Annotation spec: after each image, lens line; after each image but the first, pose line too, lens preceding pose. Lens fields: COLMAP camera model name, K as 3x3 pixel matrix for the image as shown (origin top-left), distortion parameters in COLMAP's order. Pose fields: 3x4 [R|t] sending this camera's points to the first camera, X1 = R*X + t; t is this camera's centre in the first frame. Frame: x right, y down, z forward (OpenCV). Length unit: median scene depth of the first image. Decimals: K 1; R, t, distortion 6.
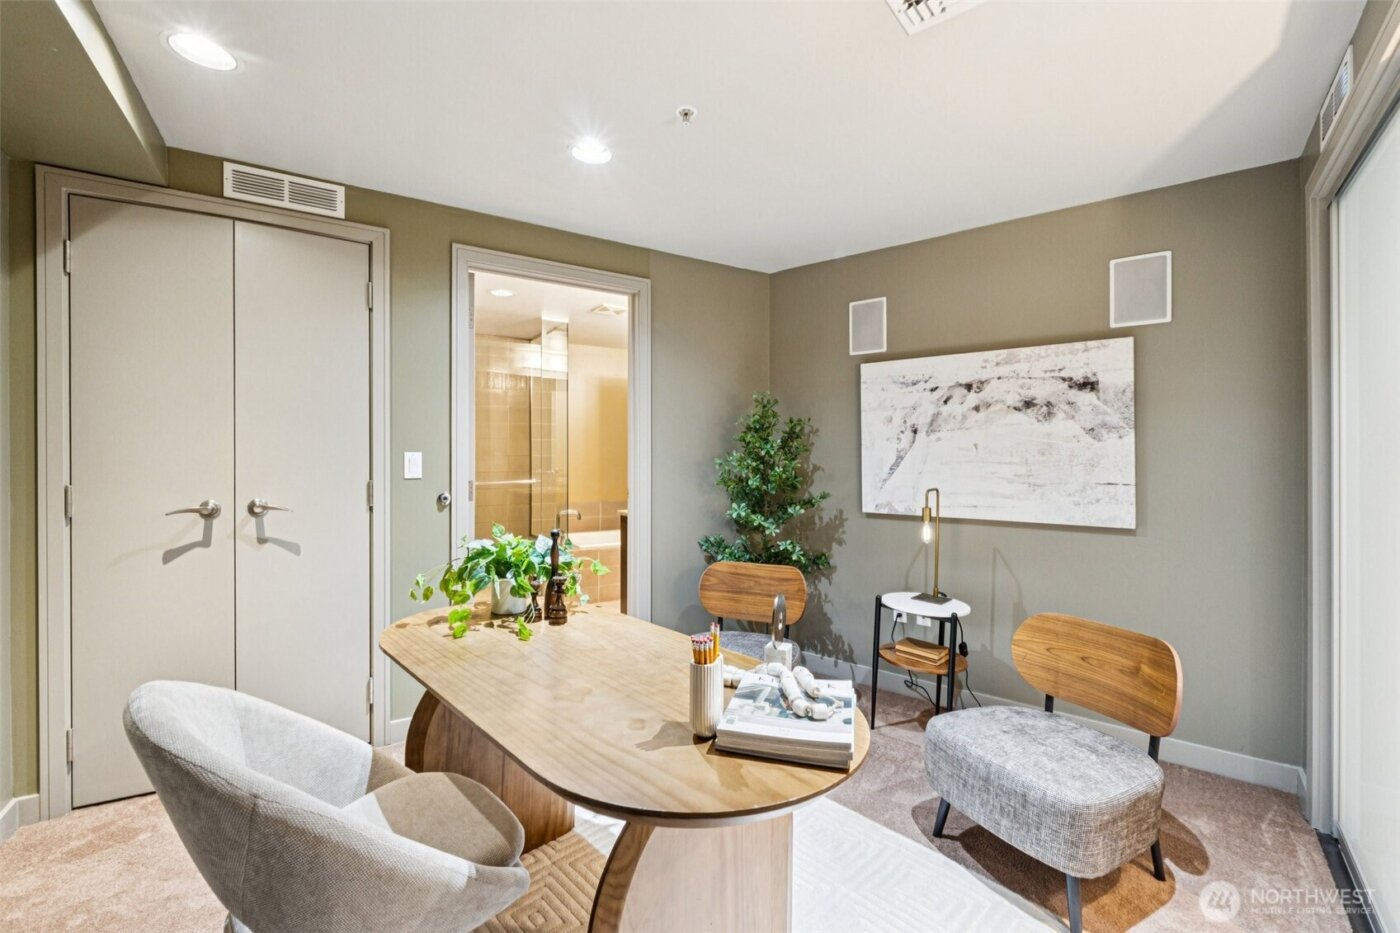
lens RADIAL K [[598.0, 0, 698.4], [0, 598.0, 458.9], [0, 0, 1]] dist [-0.005606, -0.001025]
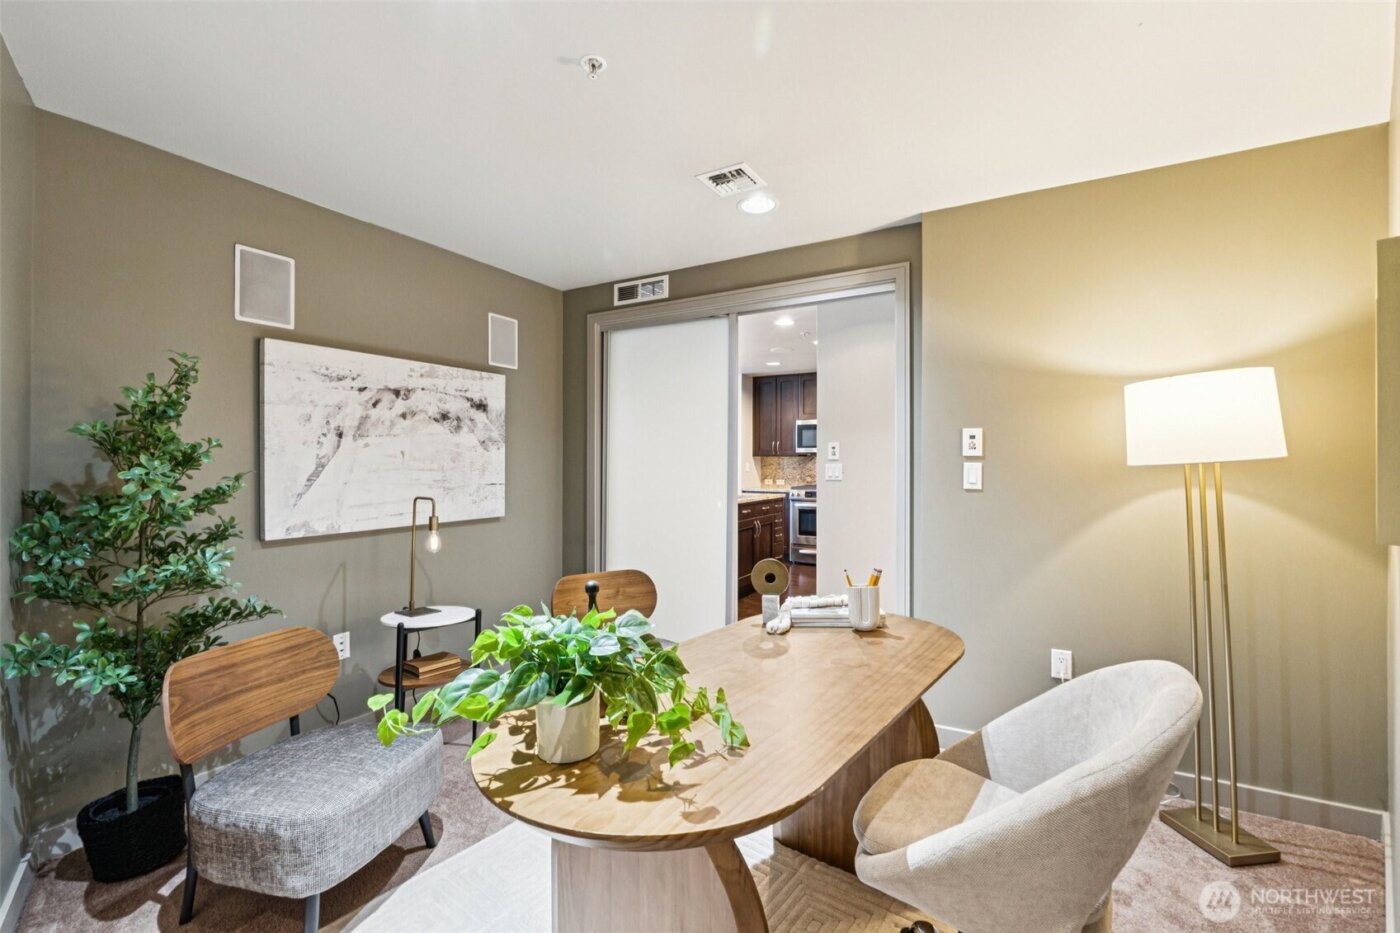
lens RADIAL K [[598.0, 0, 698.8], [0, 598.0, 466.2], [0, 0, 1]] dist [-0.005606, -0.001025]
pose [[-0.149455, -0.008180, 0.988735, -0.594777], [0.007752, 0.999925, 0.009444, -0.005568], [-0.988738, 0.009076, -0.149381, 0.661287]]
